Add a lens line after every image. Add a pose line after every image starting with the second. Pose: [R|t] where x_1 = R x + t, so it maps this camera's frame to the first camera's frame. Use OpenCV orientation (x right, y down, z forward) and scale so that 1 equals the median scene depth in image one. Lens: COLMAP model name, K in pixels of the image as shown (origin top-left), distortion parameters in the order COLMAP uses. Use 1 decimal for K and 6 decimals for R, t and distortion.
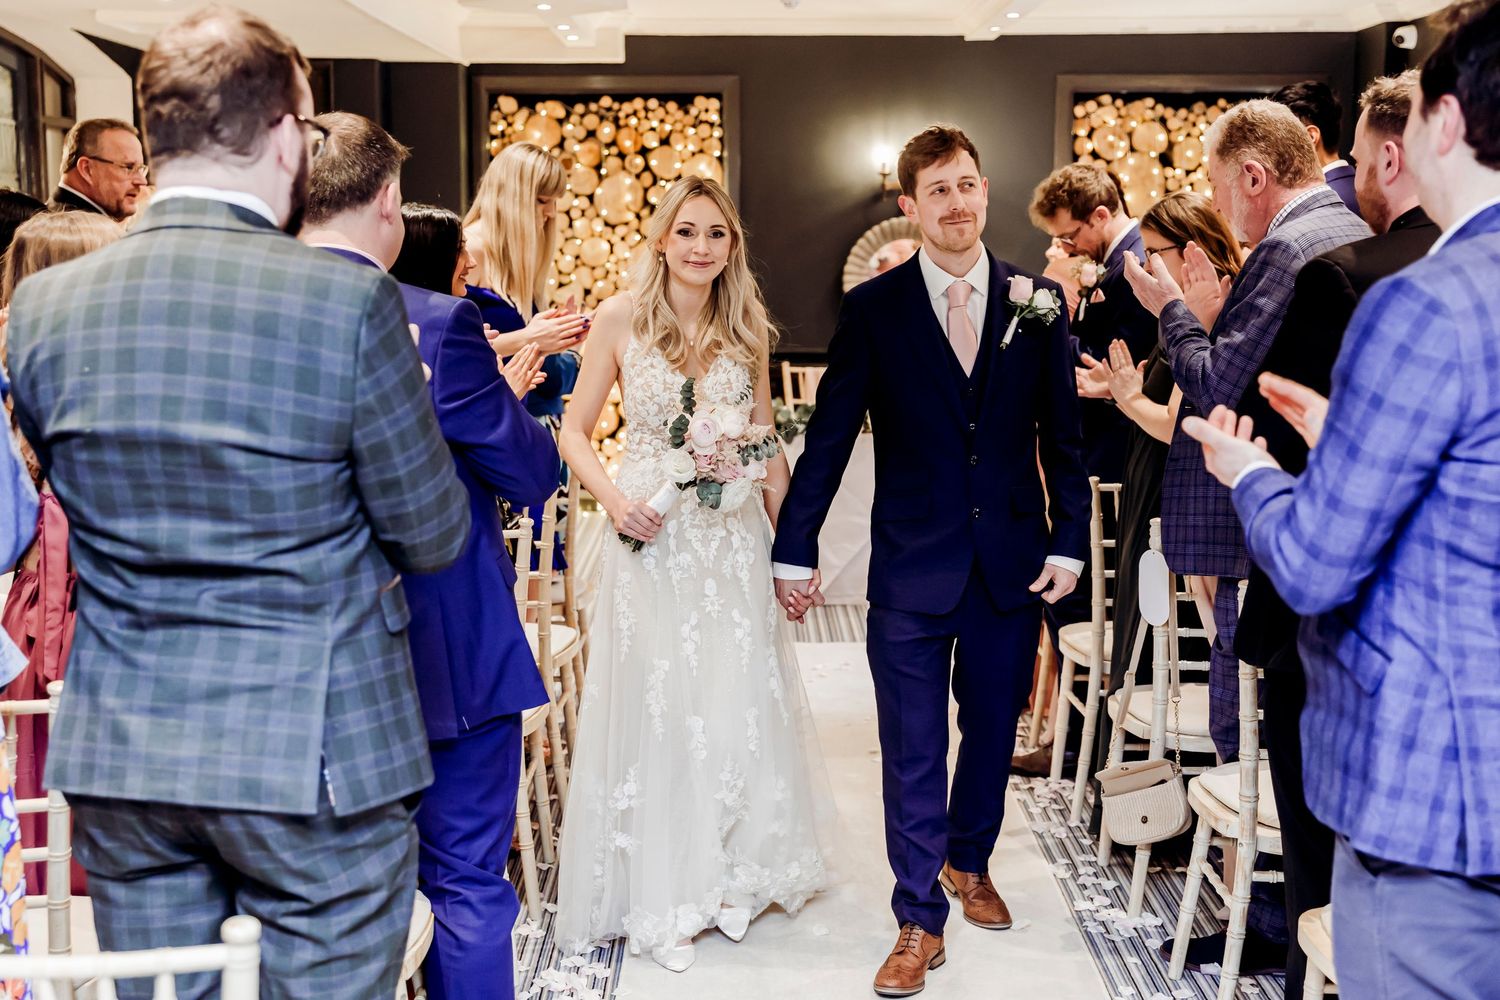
lens RADIAL K [[1935.4, 0, 735.3], [0, 1935.4, 492.7], [0, 0, 1]] dist [0.090215, 0.000000]
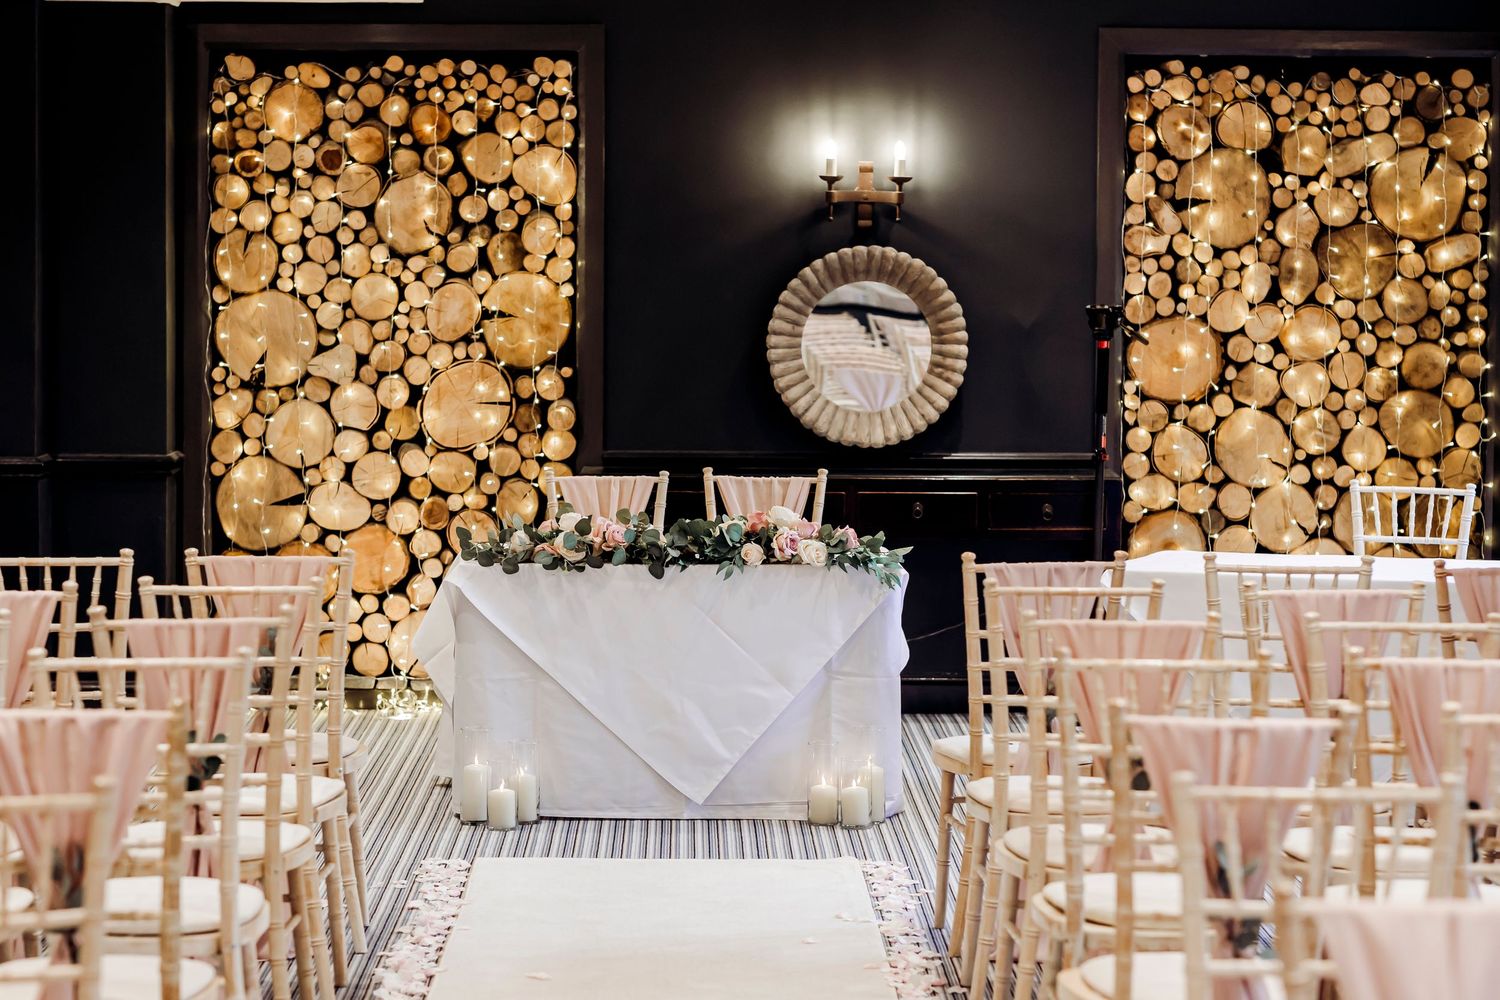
lens RADIAL K [[4050.8, 0, 750.0], [0, 4050.8, 500.0], [0, 0, 1]] dist [0.108189, 0.000000]
pose [[0.999792, 0.004361, 0.019940, 0.024061], [-0.002909, 0.997378, -0.072309, 0.037542], [-0.020203, 0.072236, 0.997183, -0.319827]]
